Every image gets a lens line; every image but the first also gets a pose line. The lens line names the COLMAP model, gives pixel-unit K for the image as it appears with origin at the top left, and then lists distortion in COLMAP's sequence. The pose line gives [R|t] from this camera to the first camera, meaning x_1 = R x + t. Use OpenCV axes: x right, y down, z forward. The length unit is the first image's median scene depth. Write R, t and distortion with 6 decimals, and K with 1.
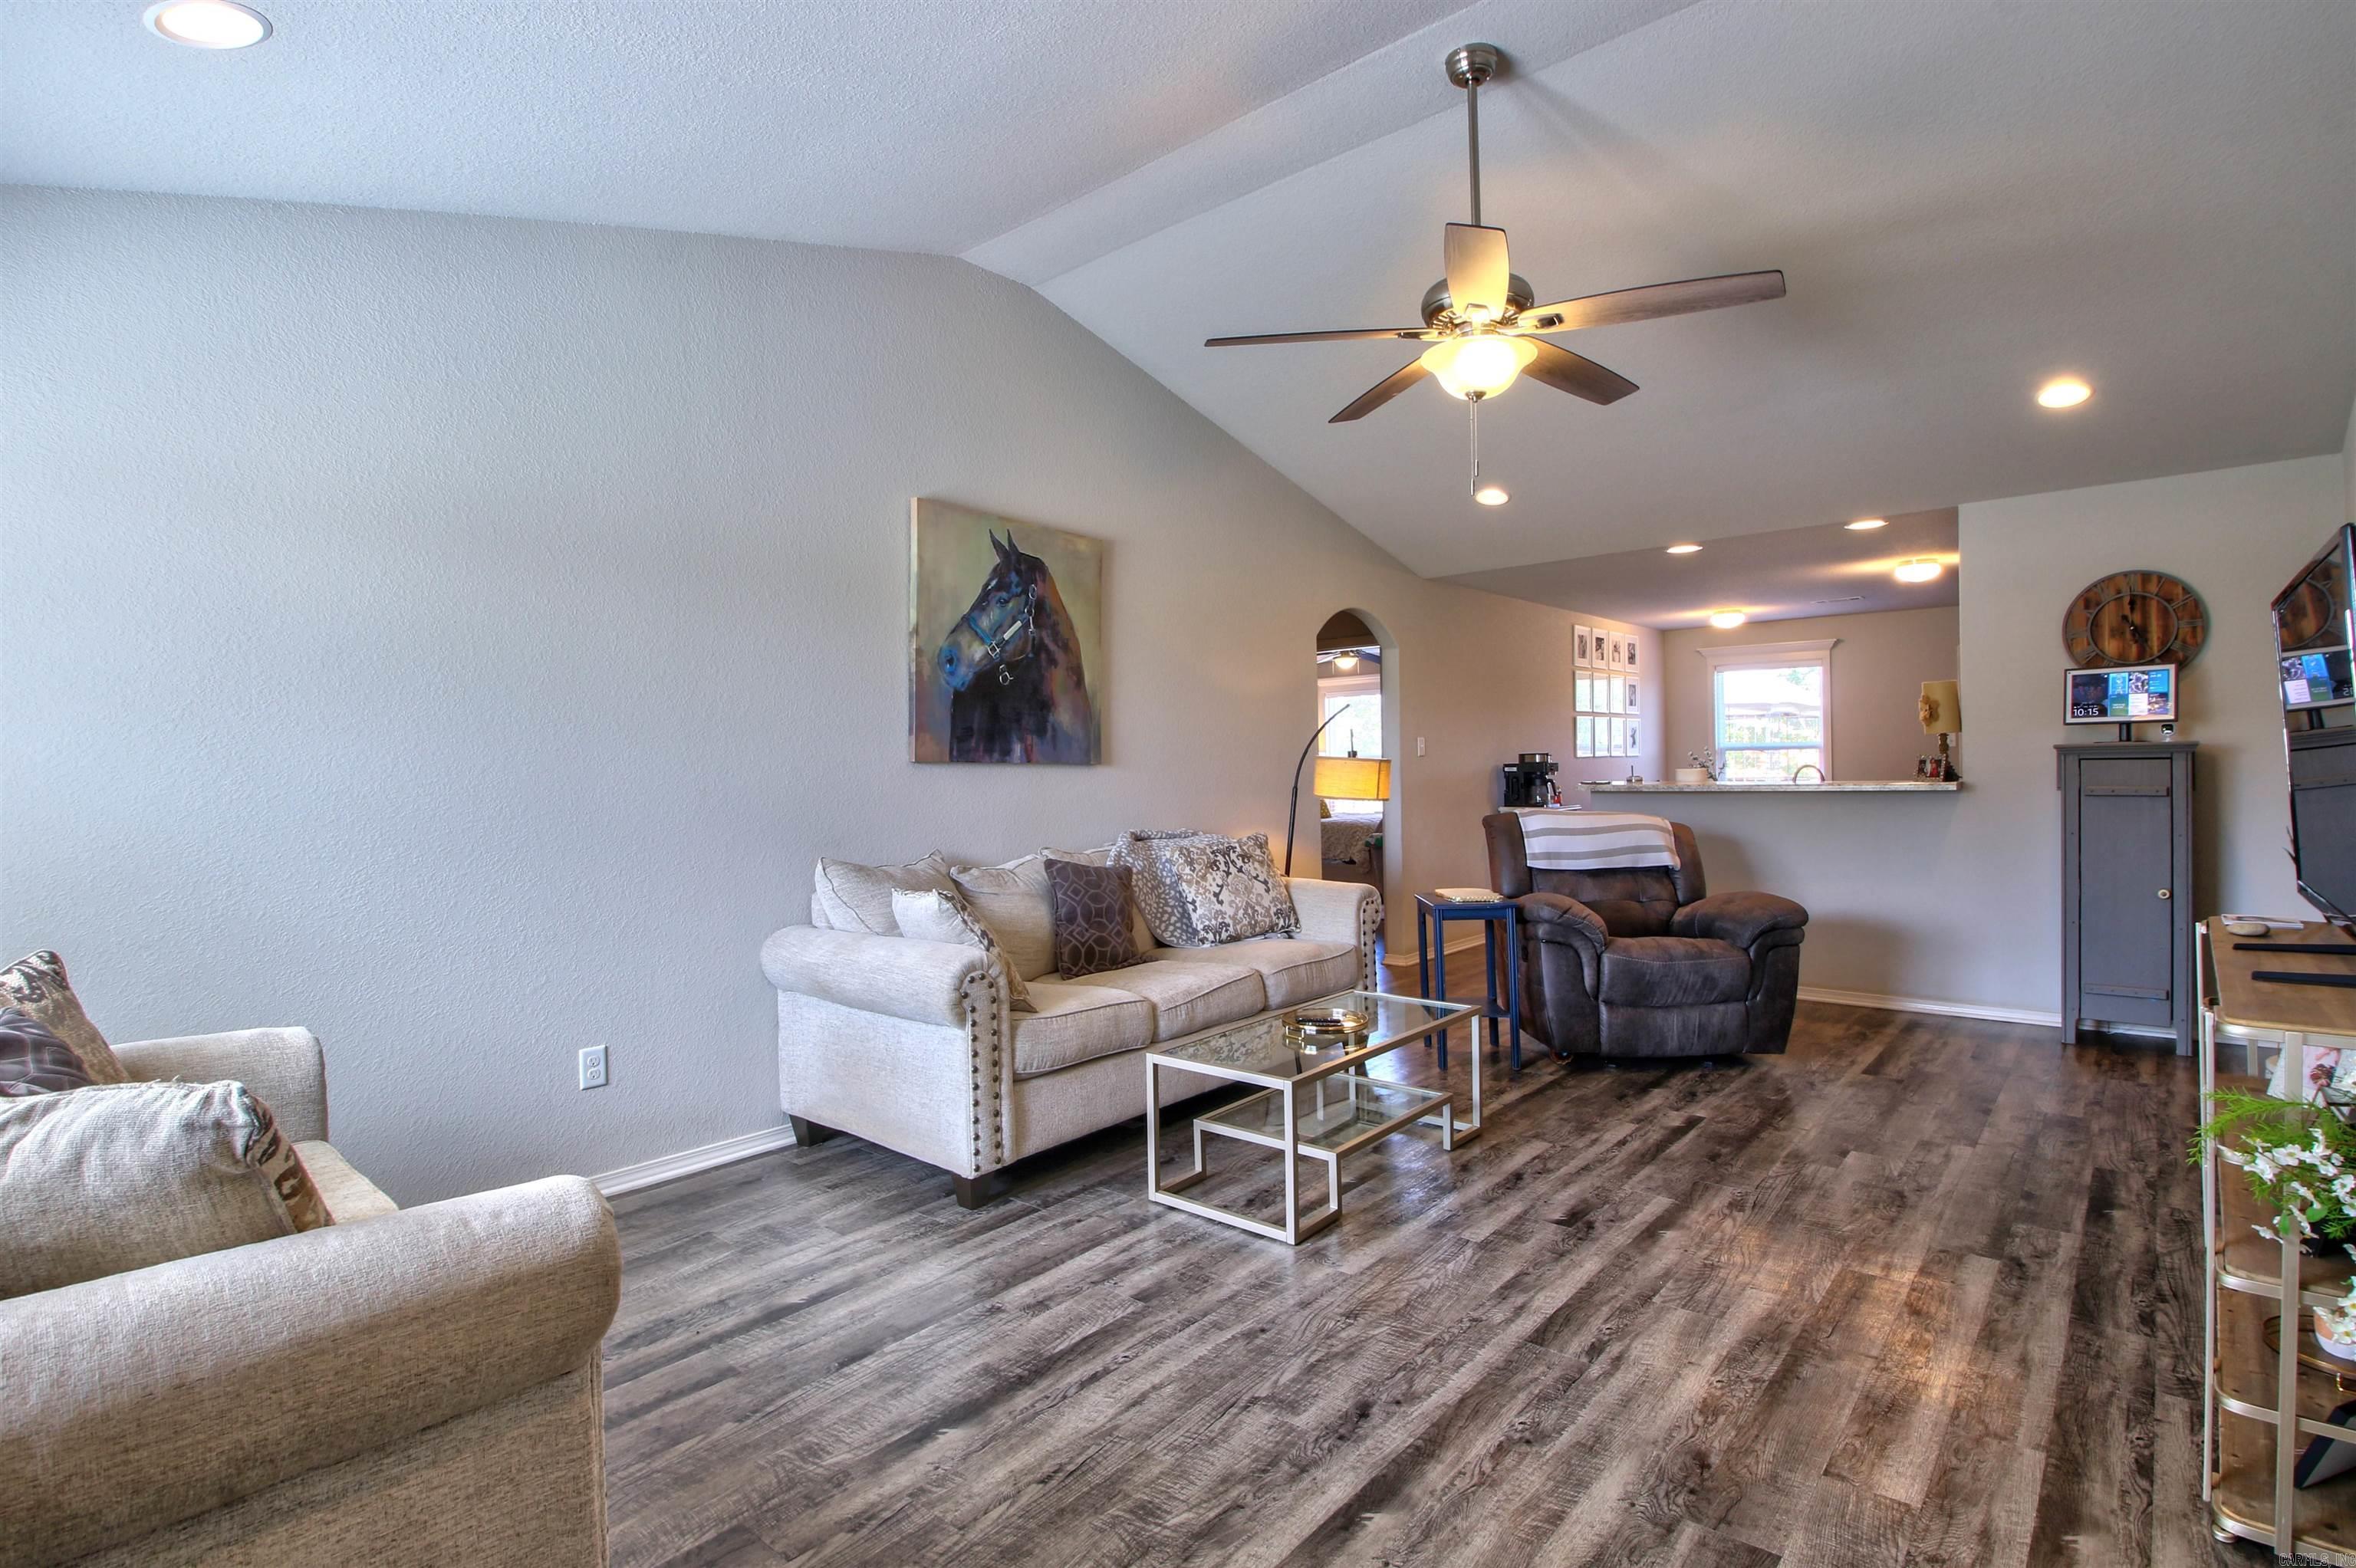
lens RADIAL K [[1139.8, 0, 1179.4], [0, 1139.8, 768.6], [0, 0, 1]] dist [0.027028, -0.034745]
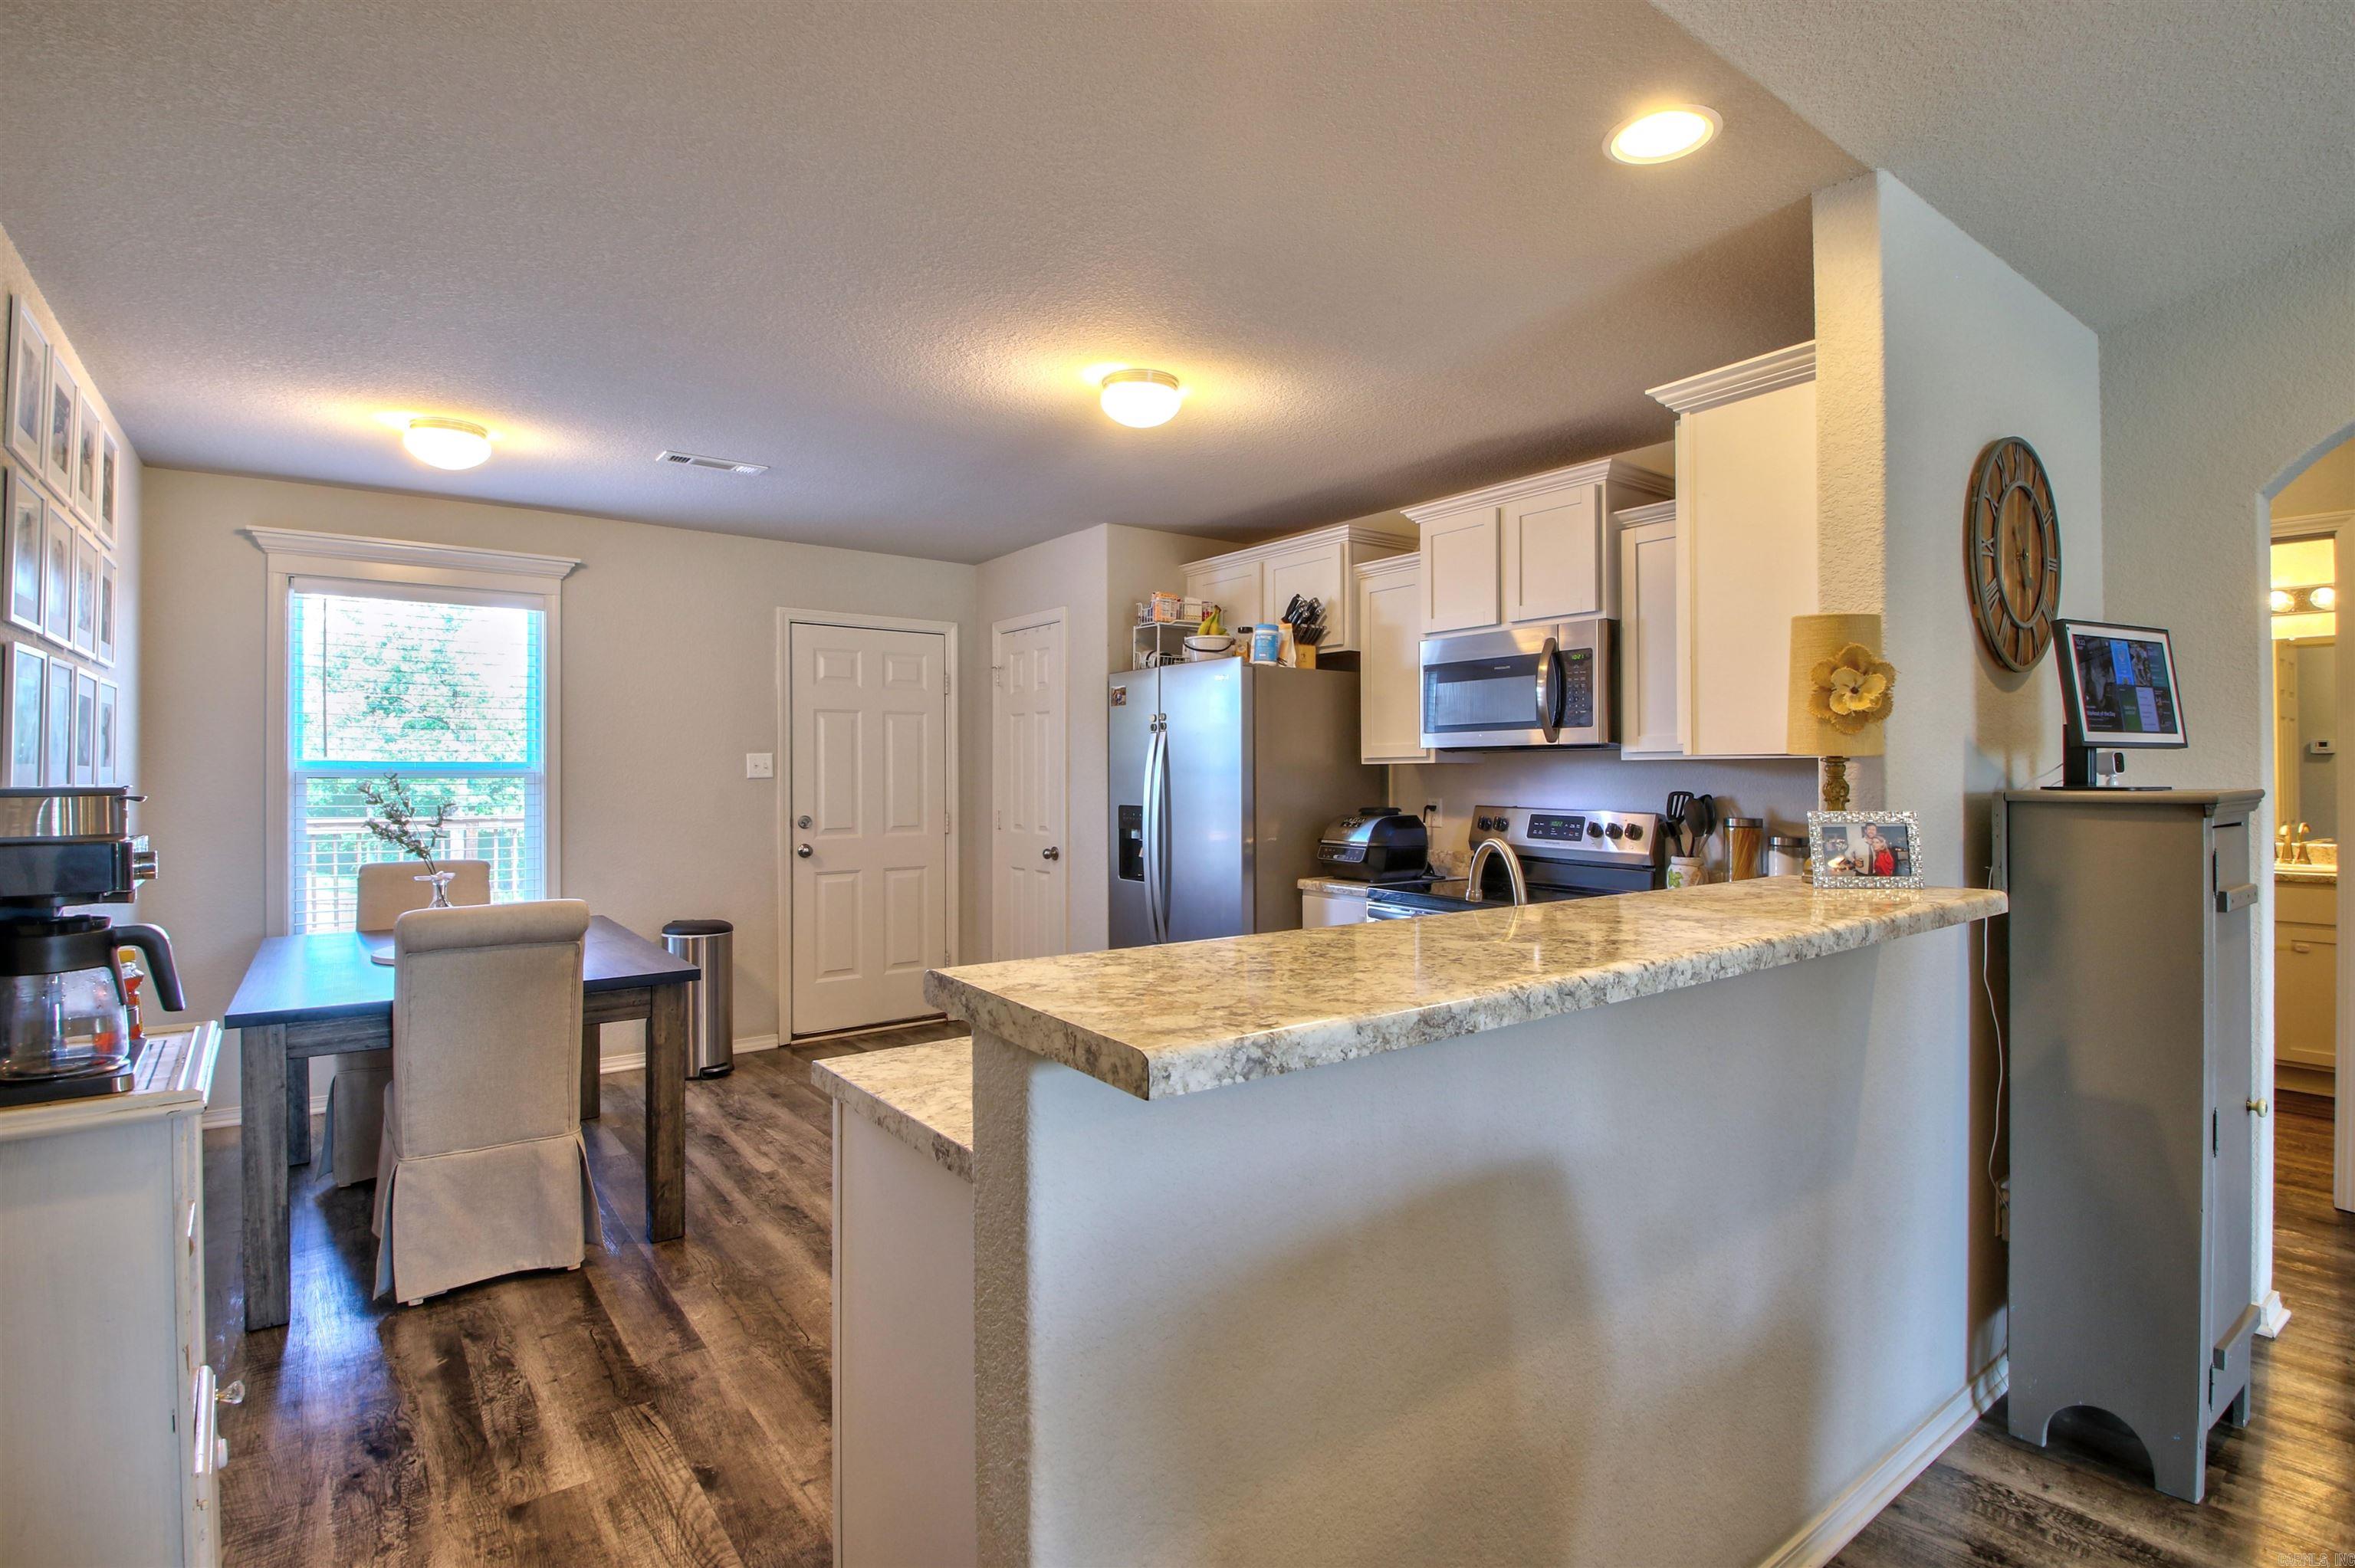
lens RADIAL K [[1119.1, 0, 1179.6], [0, 1119.1, 770.0], [0, 0, 1]] dist [0.023929, -0.034443]
pose [[0.215812, 0.020246, 0.976225, 0.344704], [-0.000505, 0.999787, -0.020623, -0.026352], [-0.976435, 0.003957, 0.215776, 1.447815]]
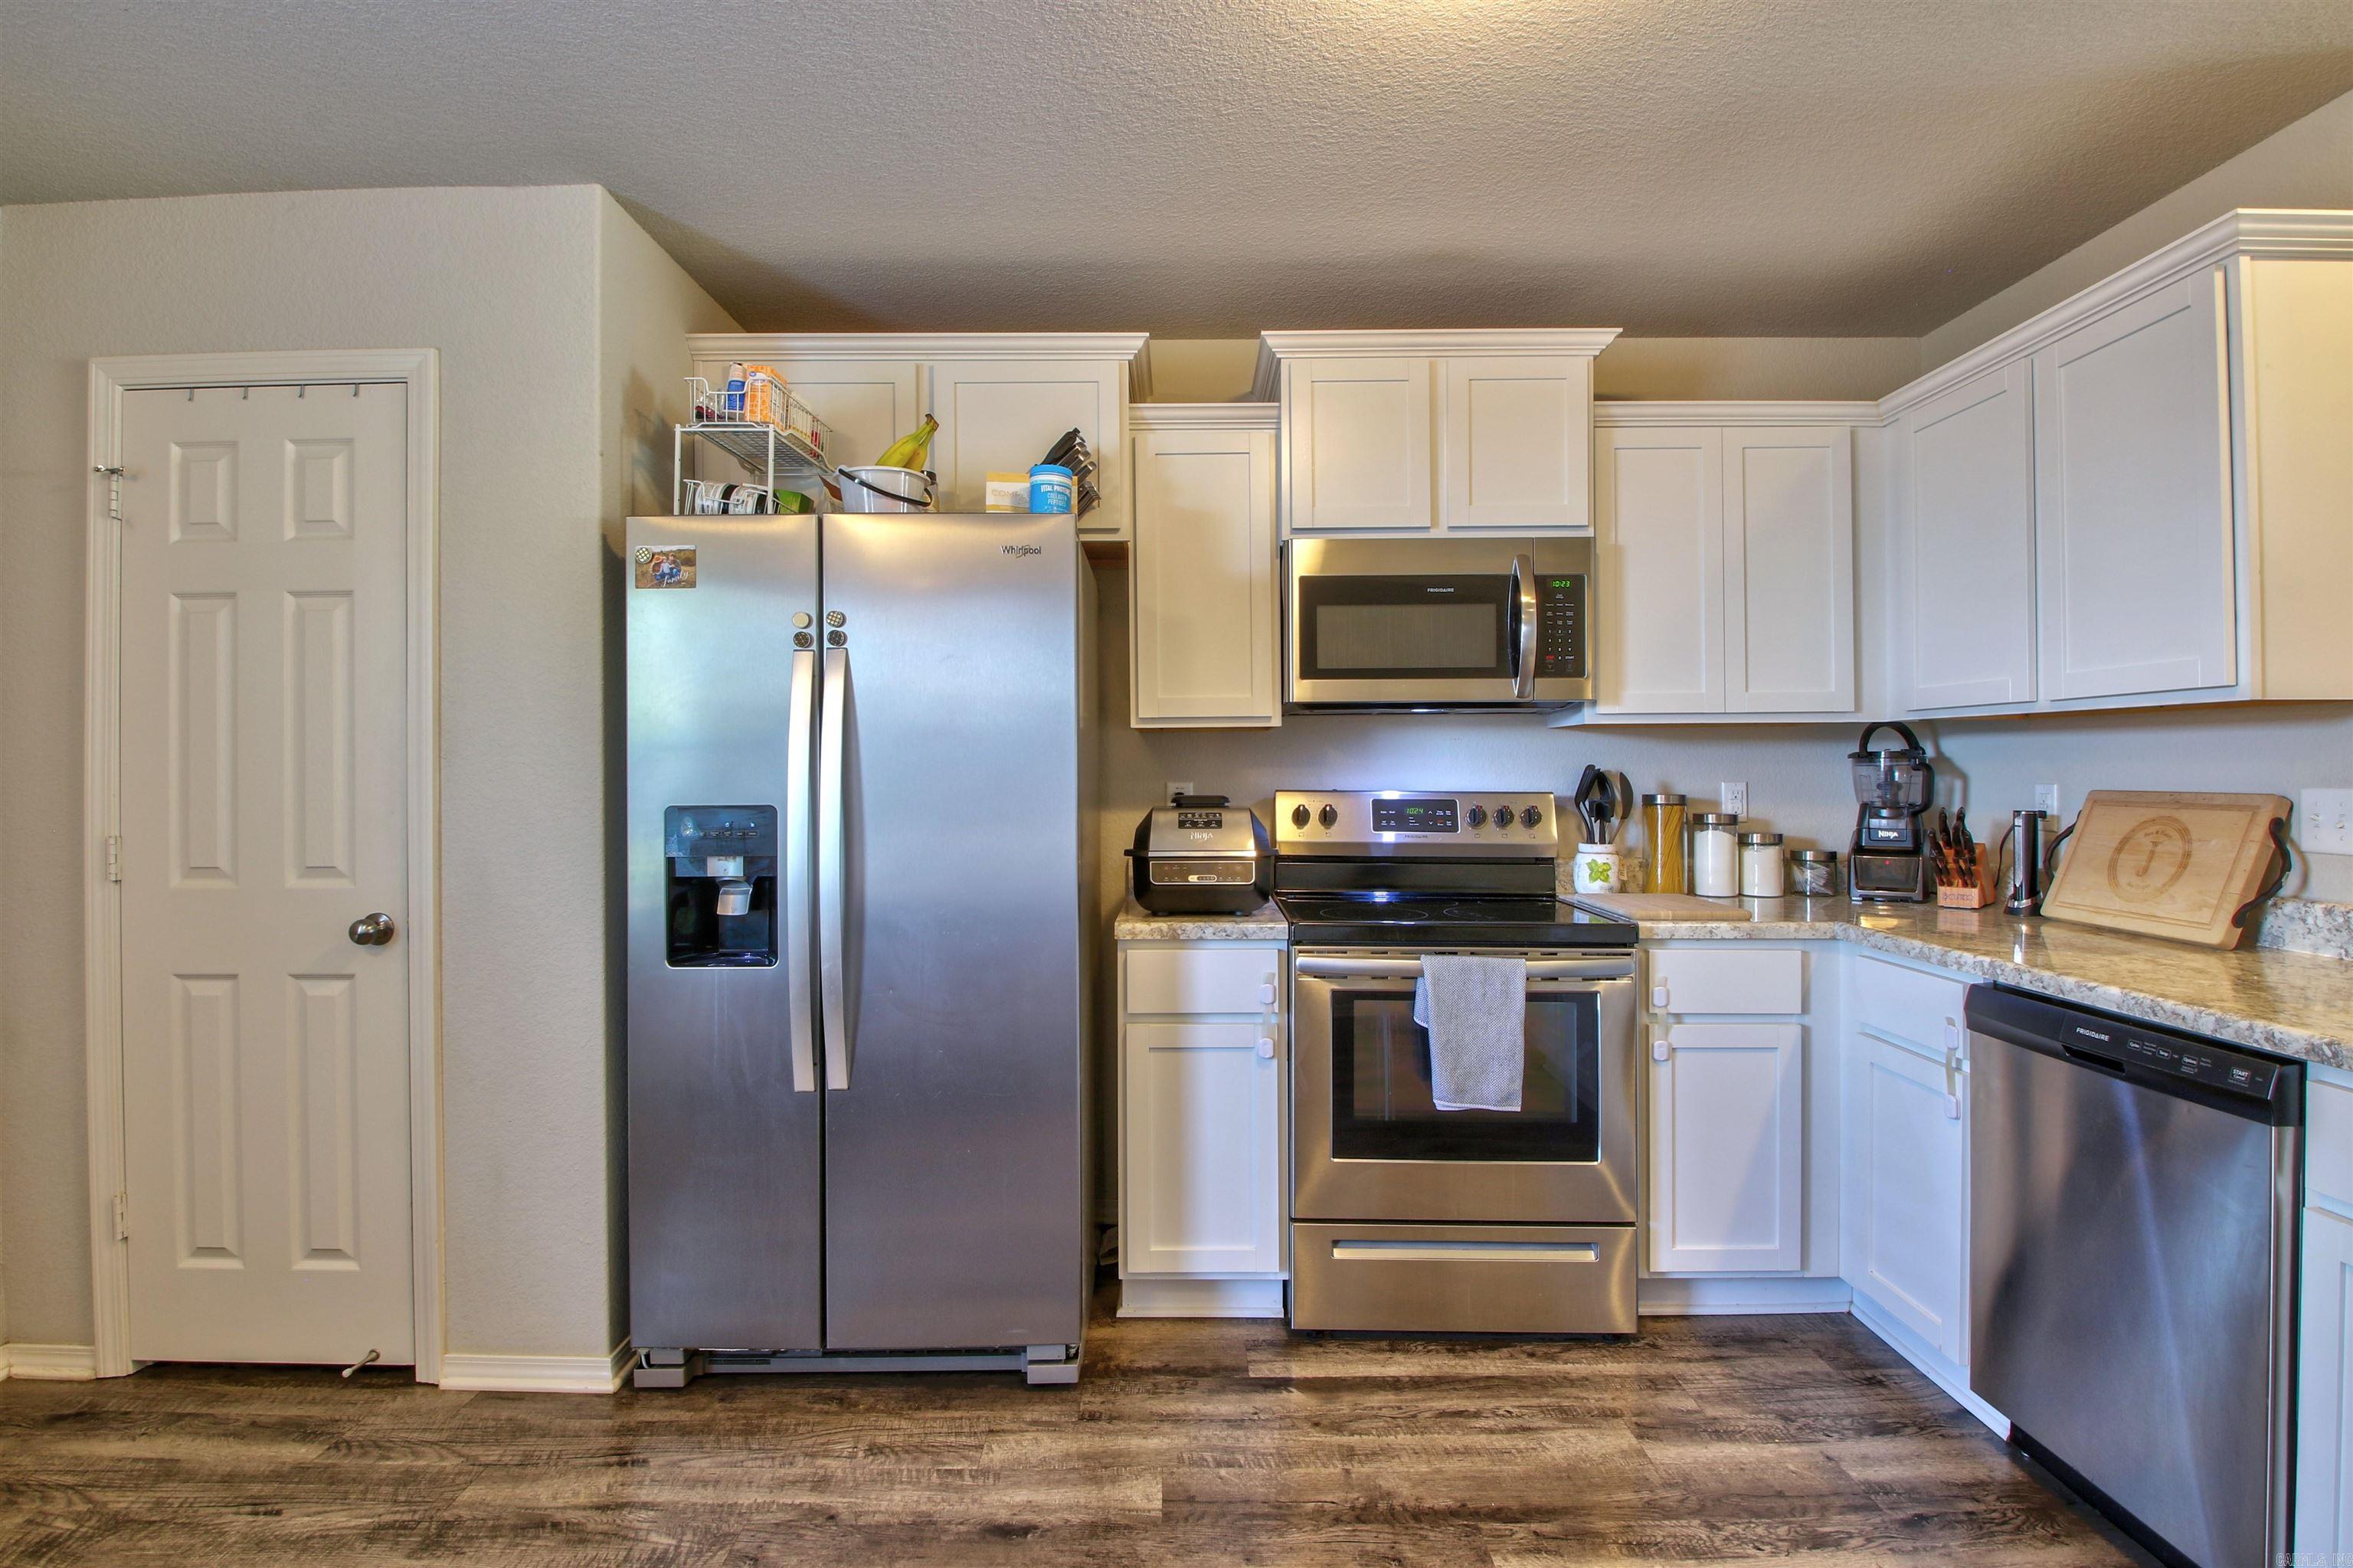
lens RADIAL K [[1138.5, 0, 1177.9], [0, 1138.5, 768.7], [0, 0, 1]] dist [0.027028, -0.034745]
pose [[-0.647447, 0.022058, 0.761791, 0.870444], [0.018643, 0.999740, -0.013104, -0.020654], [-0.761882, 0.005718, -0.647690, 1.907174]]
